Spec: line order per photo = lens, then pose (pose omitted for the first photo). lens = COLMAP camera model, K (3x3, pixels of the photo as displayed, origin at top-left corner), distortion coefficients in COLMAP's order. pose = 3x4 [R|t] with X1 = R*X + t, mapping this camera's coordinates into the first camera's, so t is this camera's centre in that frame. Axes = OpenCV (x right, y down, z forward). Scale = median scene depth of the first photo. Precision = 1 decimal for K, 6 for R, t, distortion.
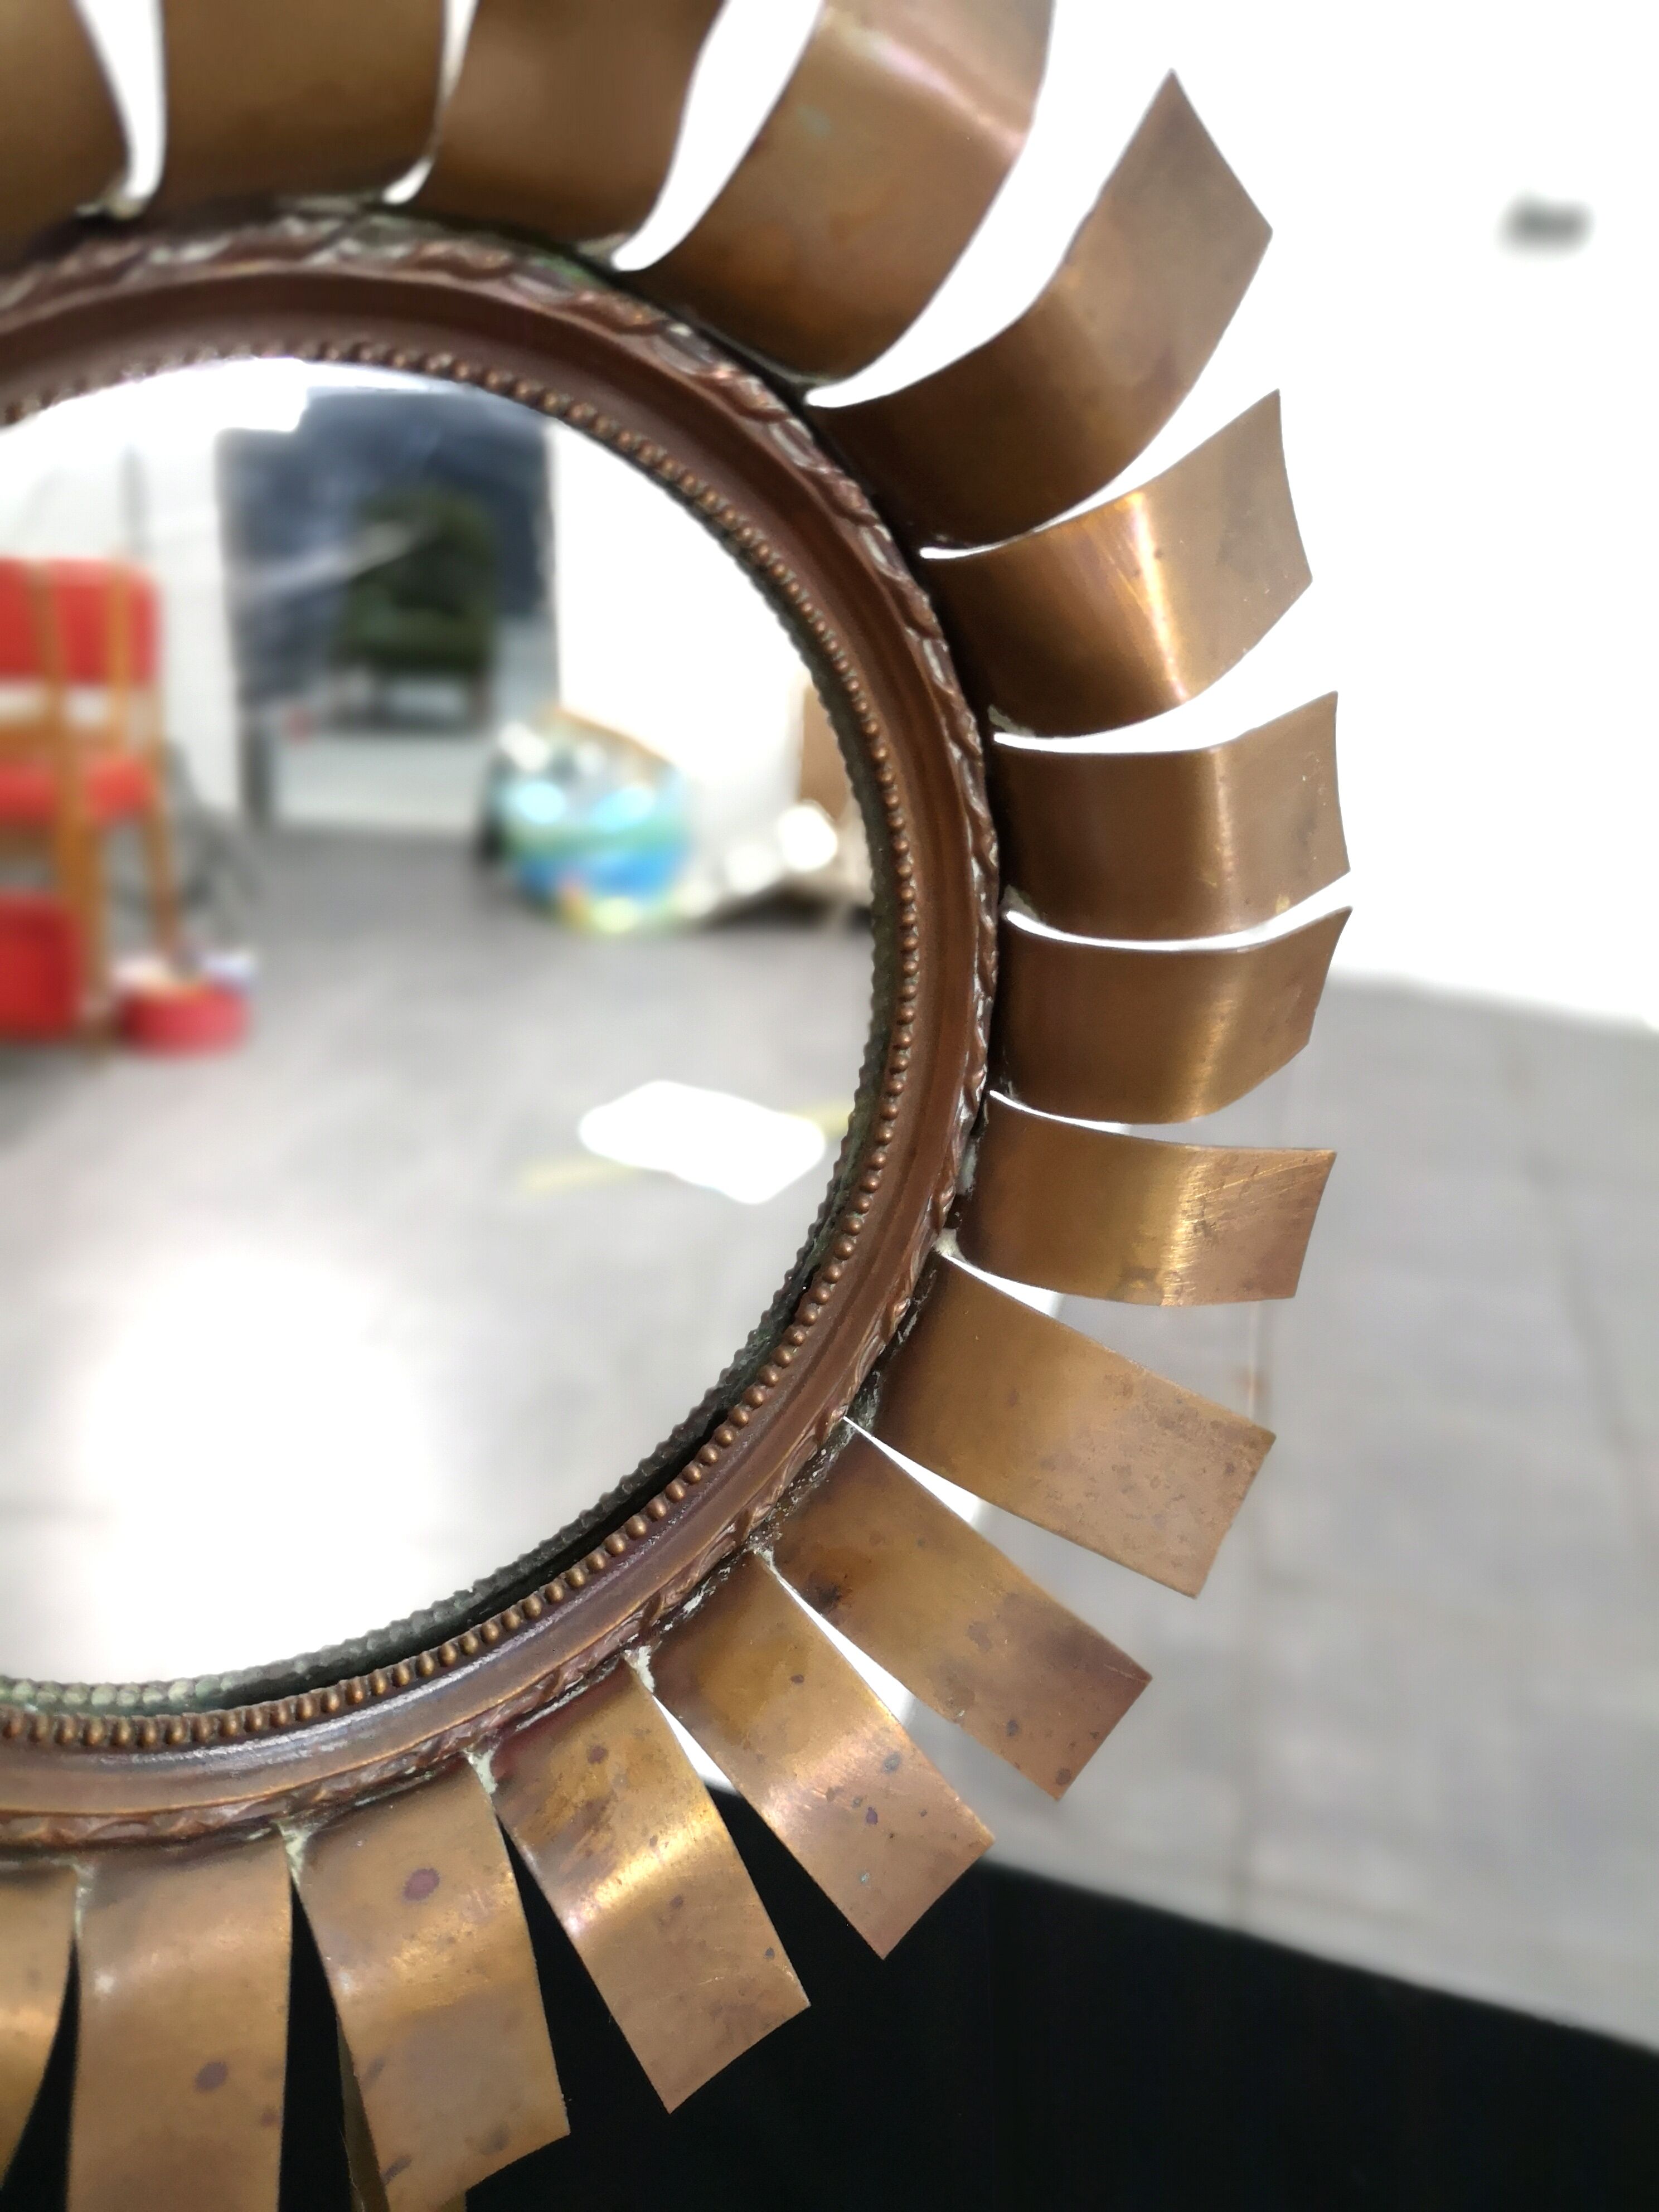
lens RADIAL K [[1807.1, 0, 846.1], [0, 1807.1, 1095.5], [0, 0, 1]] dist [0.012380, -0.028785]
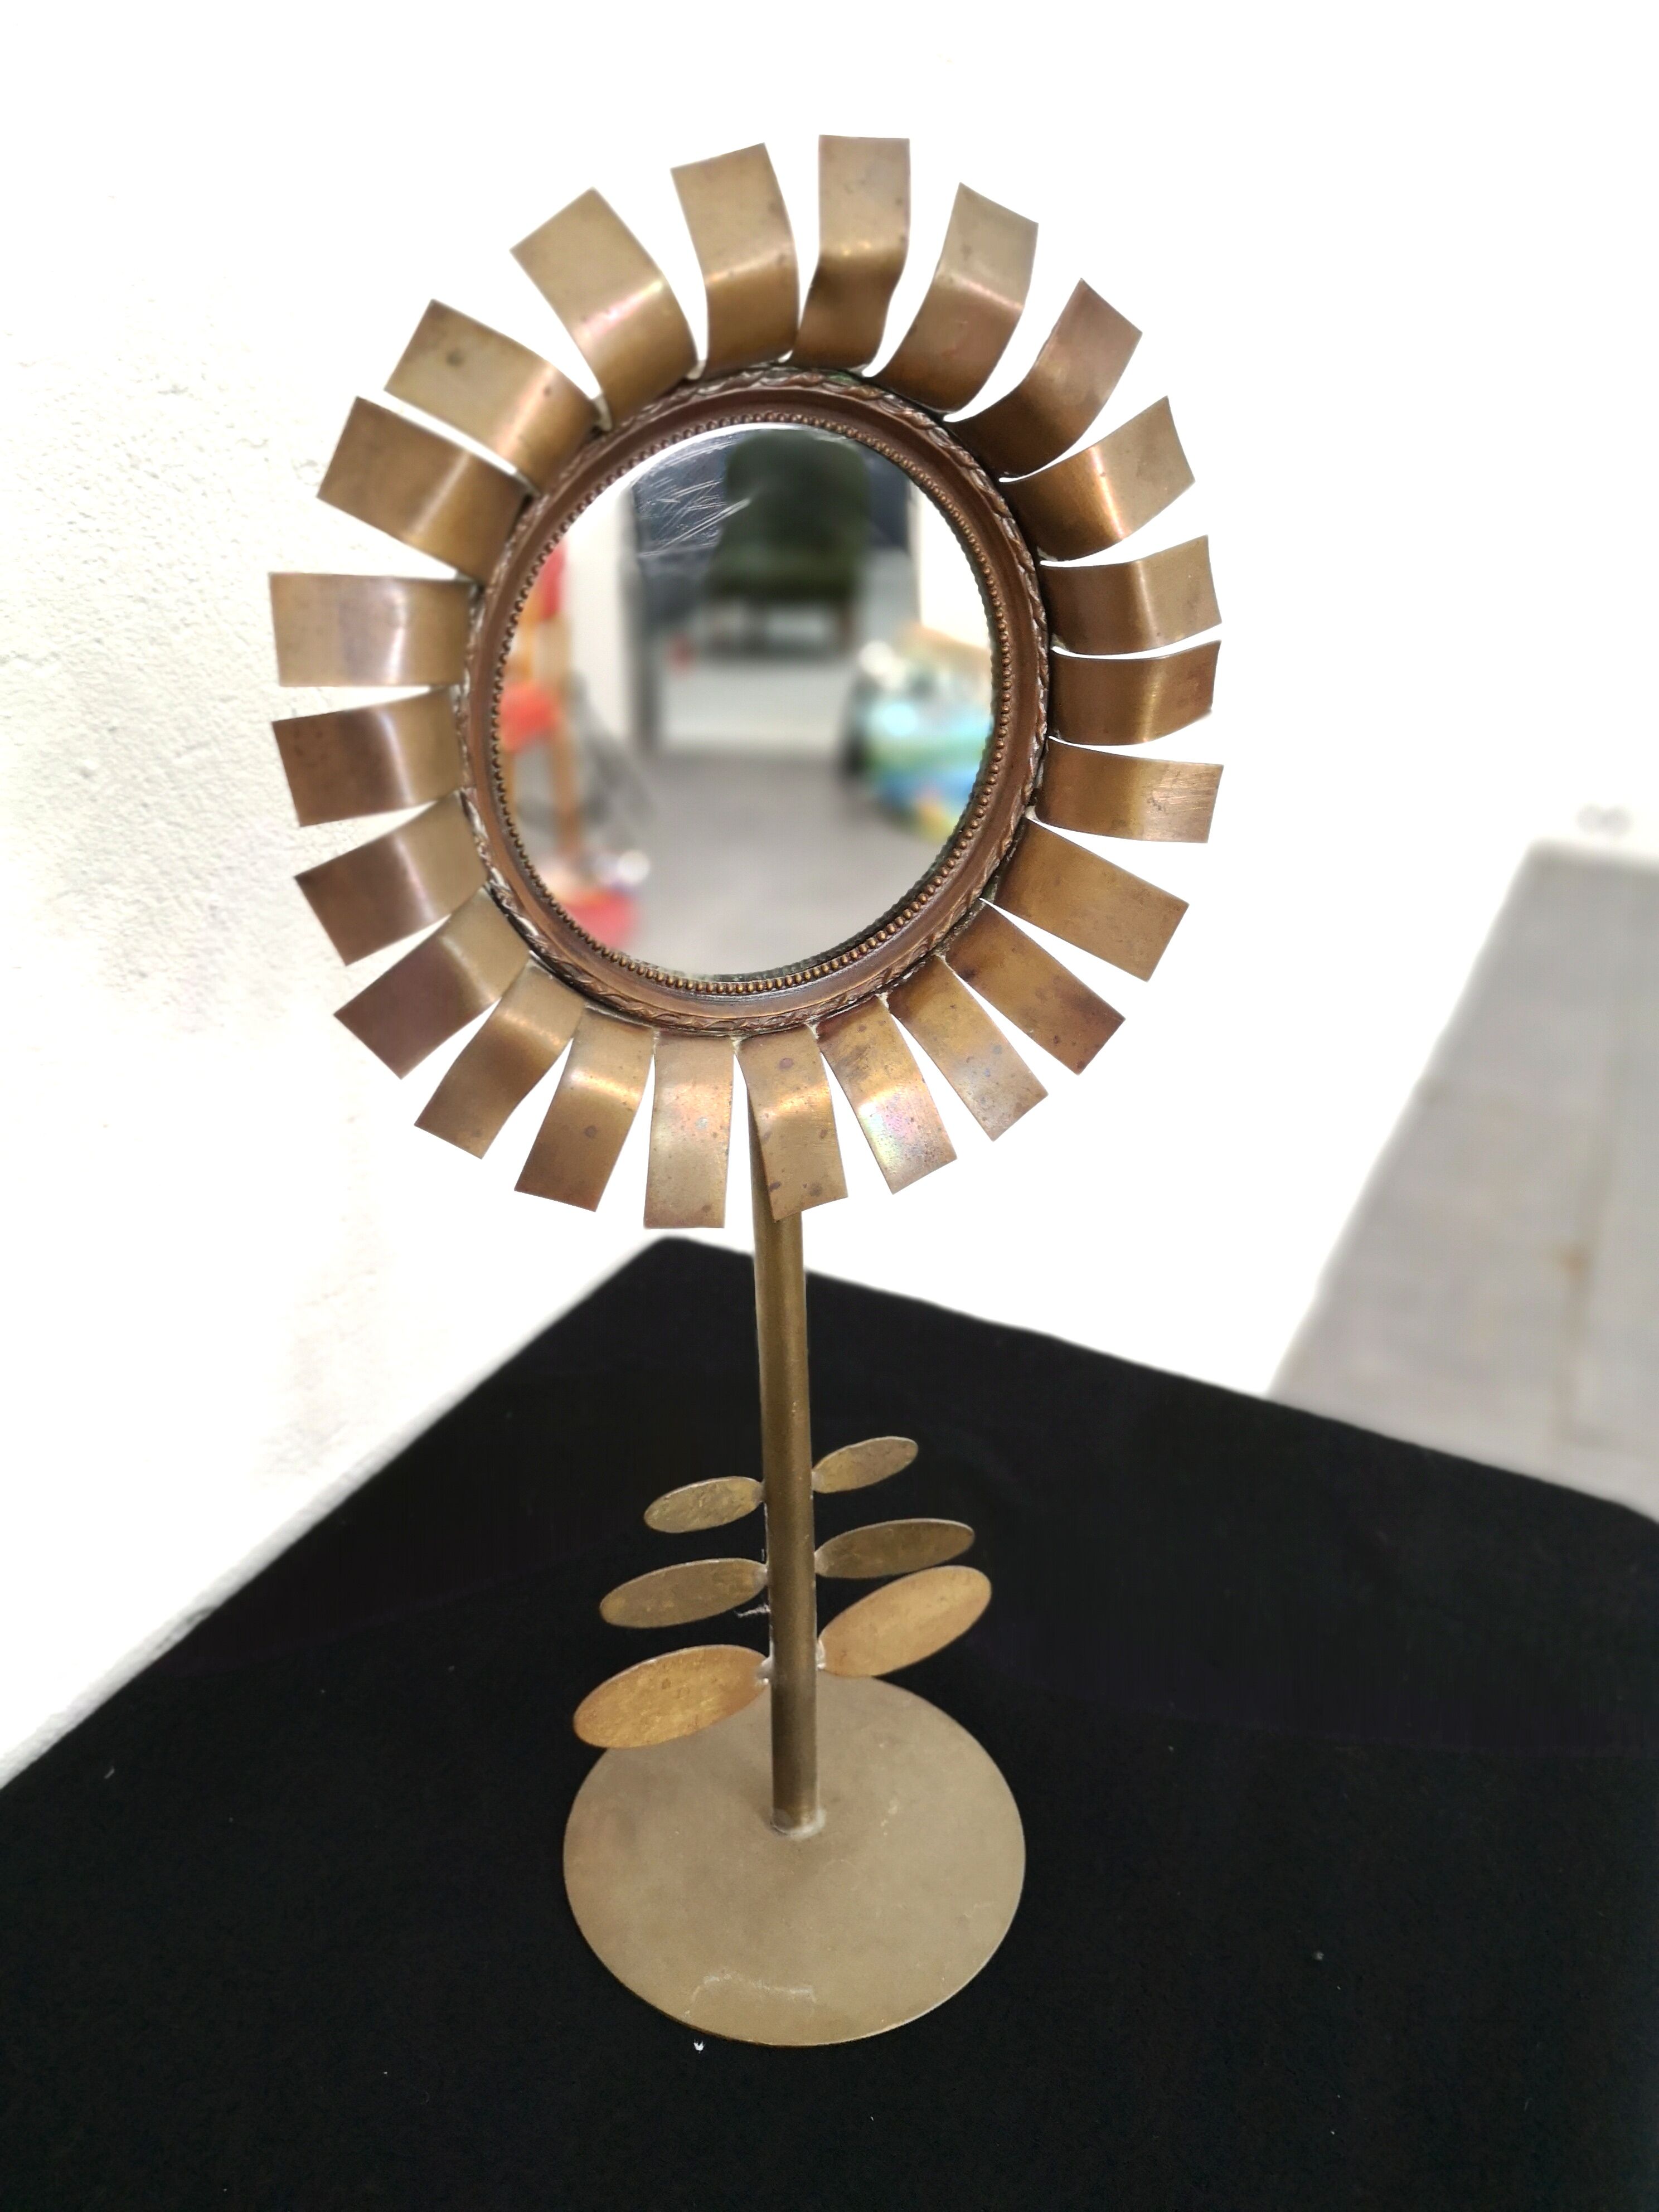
lens RADIAL K [[1807.1, 0, 829.0], [0, 1807.1, 1149.1], [0, 0, 1]] dist [0.012380, -0.028785]
pose [[0.978215, 0.022854, -0.206331, 0.292369], [-0.009215, 0.997722, 0.066822, 0.362402], [0.207388, -0.063464, 0.976198, -1.226533]]
